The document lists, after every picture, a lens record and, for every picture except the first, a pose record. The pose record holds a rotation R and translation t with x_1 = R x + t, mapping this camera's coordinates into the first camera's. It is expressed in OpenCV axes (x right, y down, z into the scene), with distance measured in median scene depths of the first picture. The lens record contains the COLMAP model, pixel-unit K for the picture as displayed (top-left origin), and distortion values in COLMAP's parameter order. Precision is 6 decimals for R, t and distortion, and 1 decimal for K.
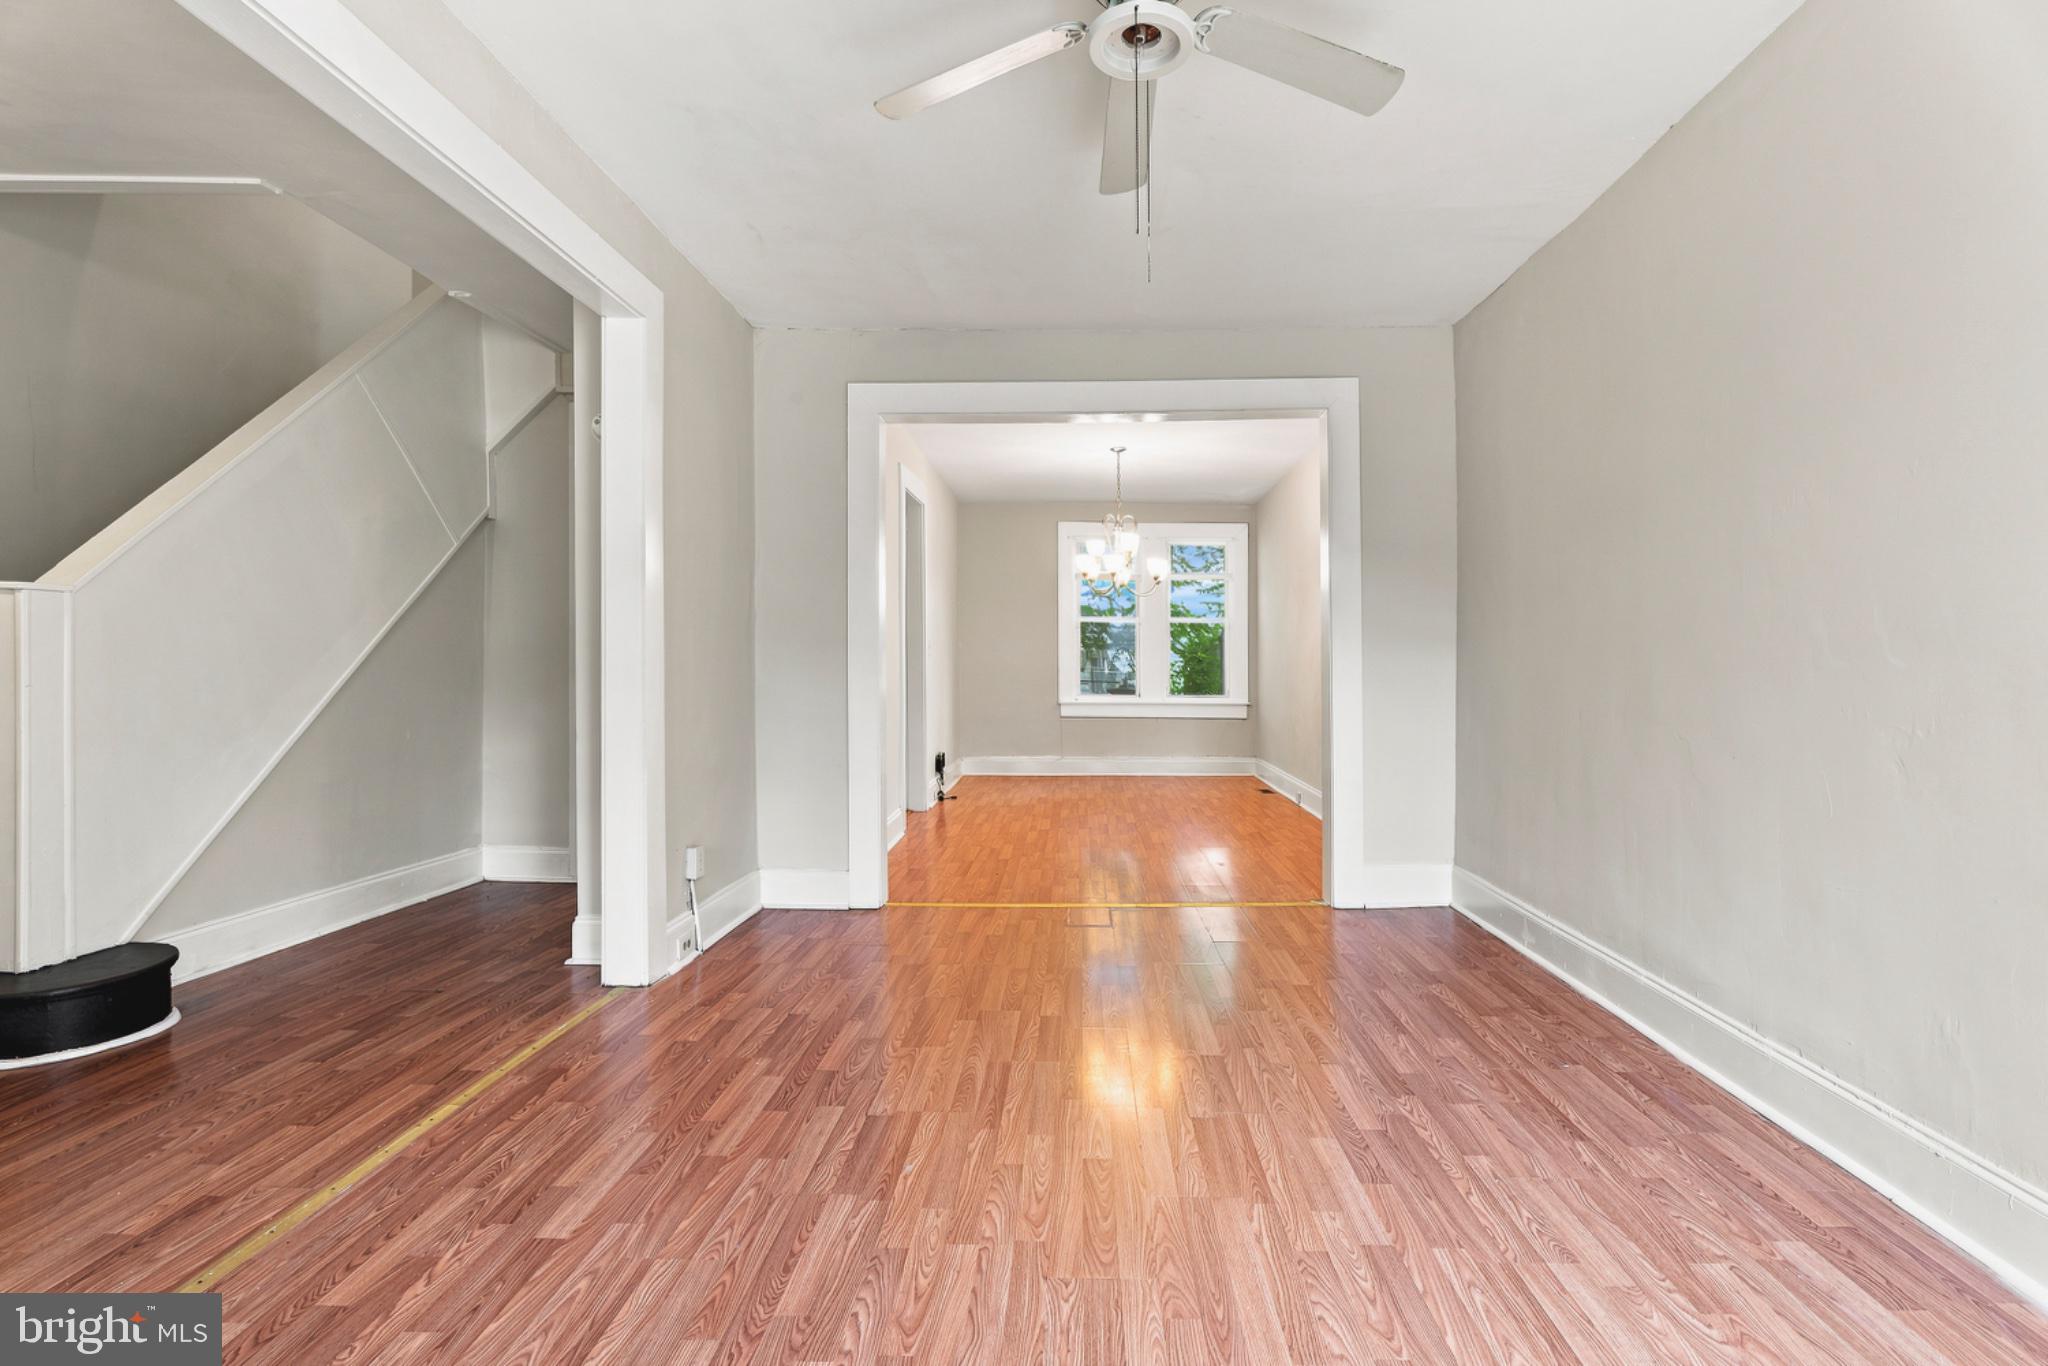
lens RADIAL K [[945.1, 0, 1070.5], [0, 945.1, 664.0], [0, 0, 1]] dist [0.001546, 0.000522]
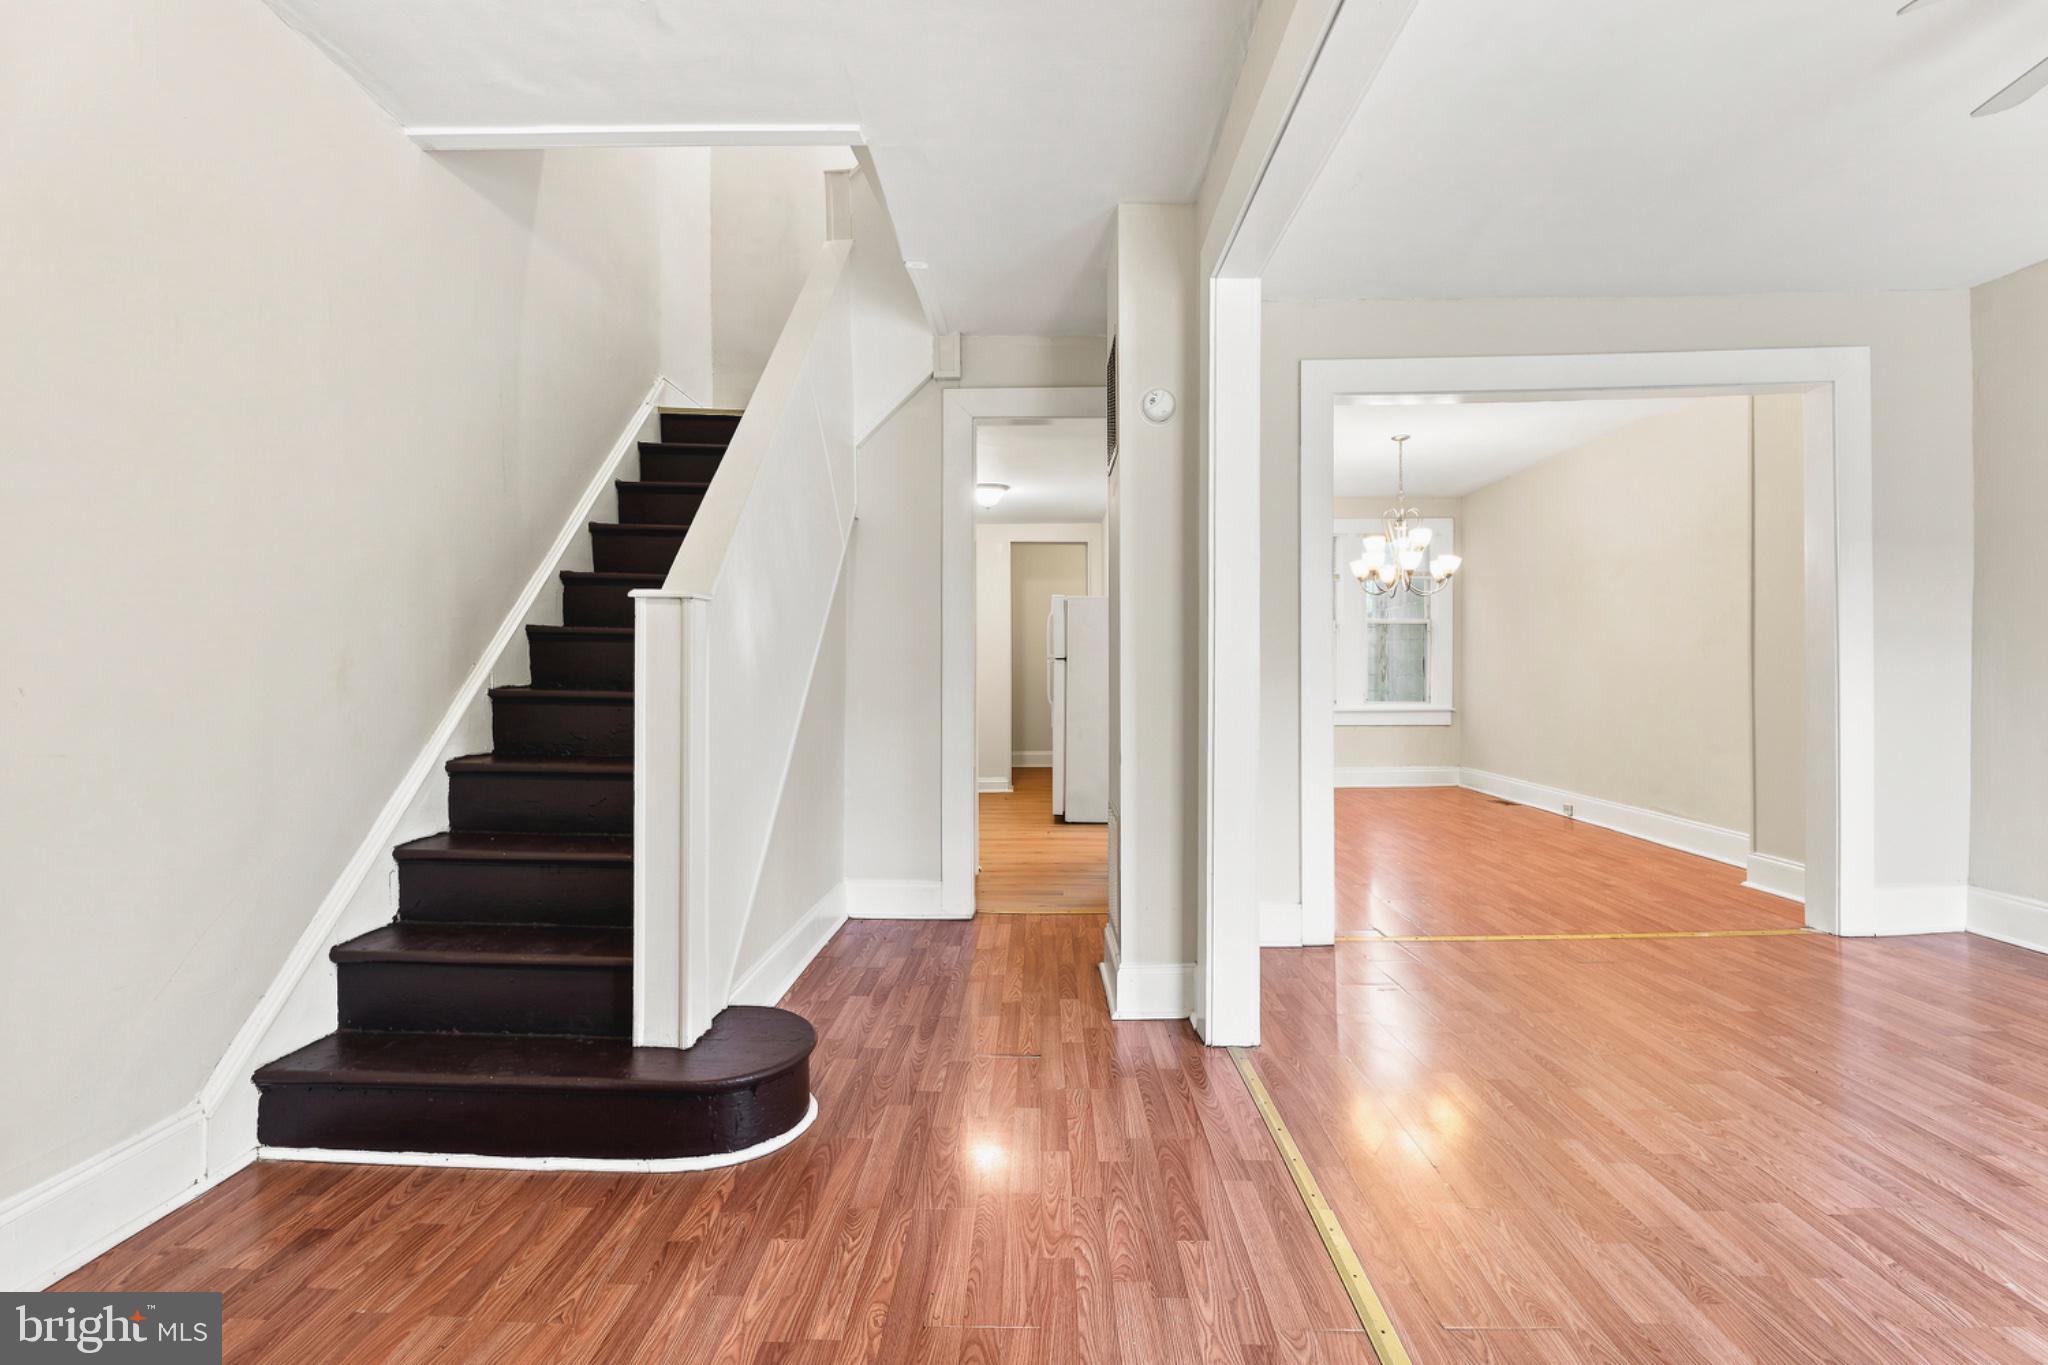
lens RADIAL K [[960.8, 0, 1024.0], [0, 960.8, 682.5], [0, 0, 1]] dist [-0.005987, -0.001009]
pose [[0.999851, -0.015836, -0.006935, -0.880385], [0.015926, 0.999786, 0.013178, -0.016291], [0.006725, -0.013286, 0.999889, 0.150450]]
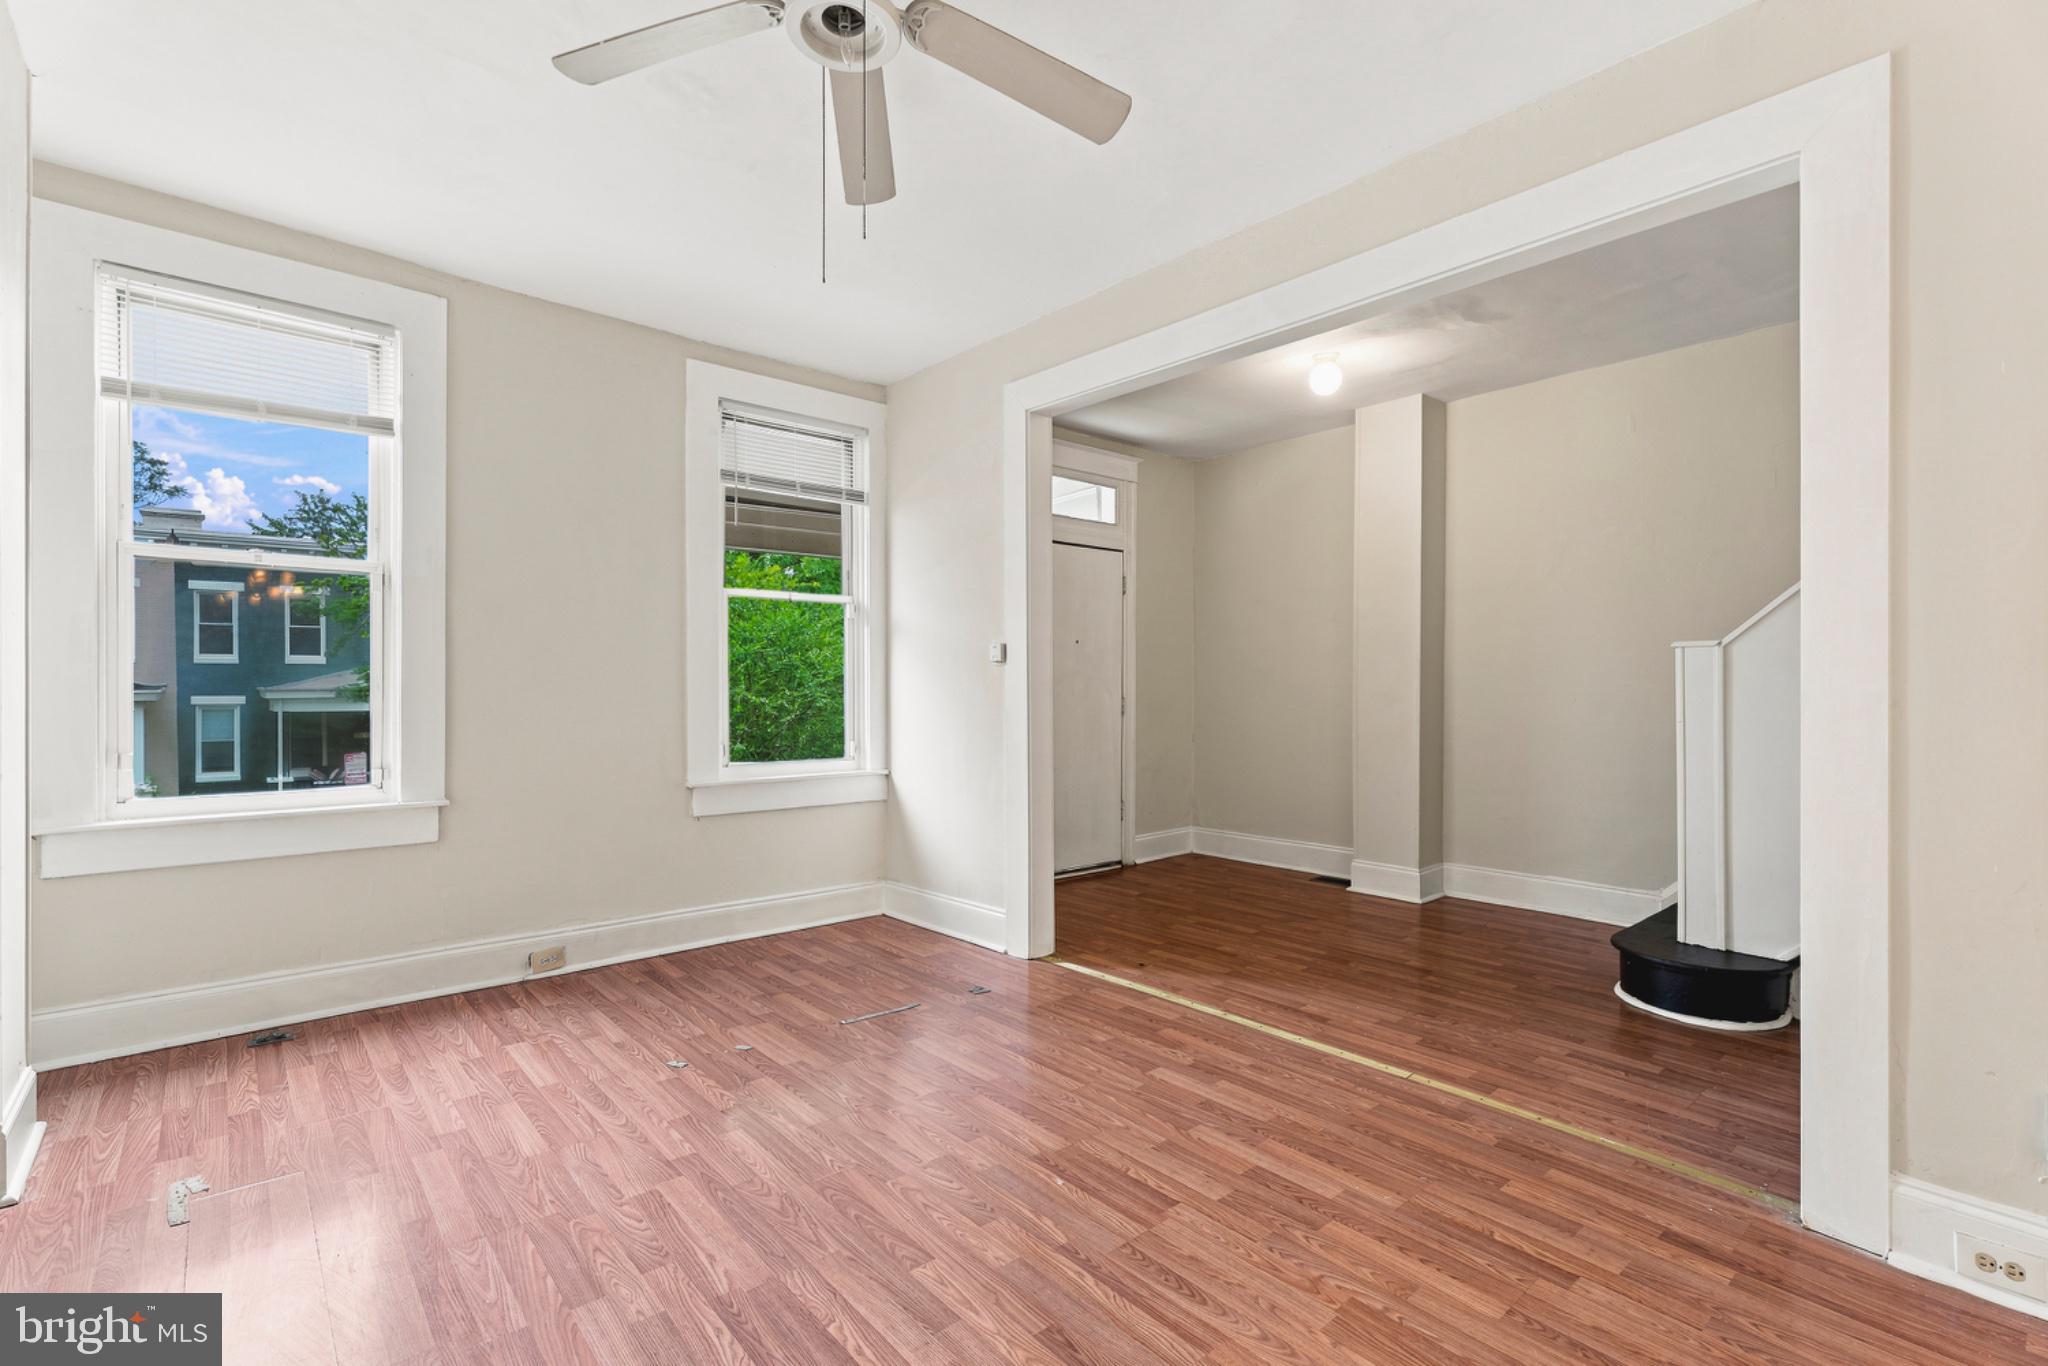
lens RADIAL K [[910.6, 0, 1024.0], [0, 910.6, 683.0], [0, 0, 1]] dist [-0.002244, -0.000541]
pose [[-0.747269, -0.018173, -0.664273, 0.466100], [-0.012382, 0.999833, -0.013425, -0.005778], [0.664407, -0.001807, -0.747369, 1.494486]]
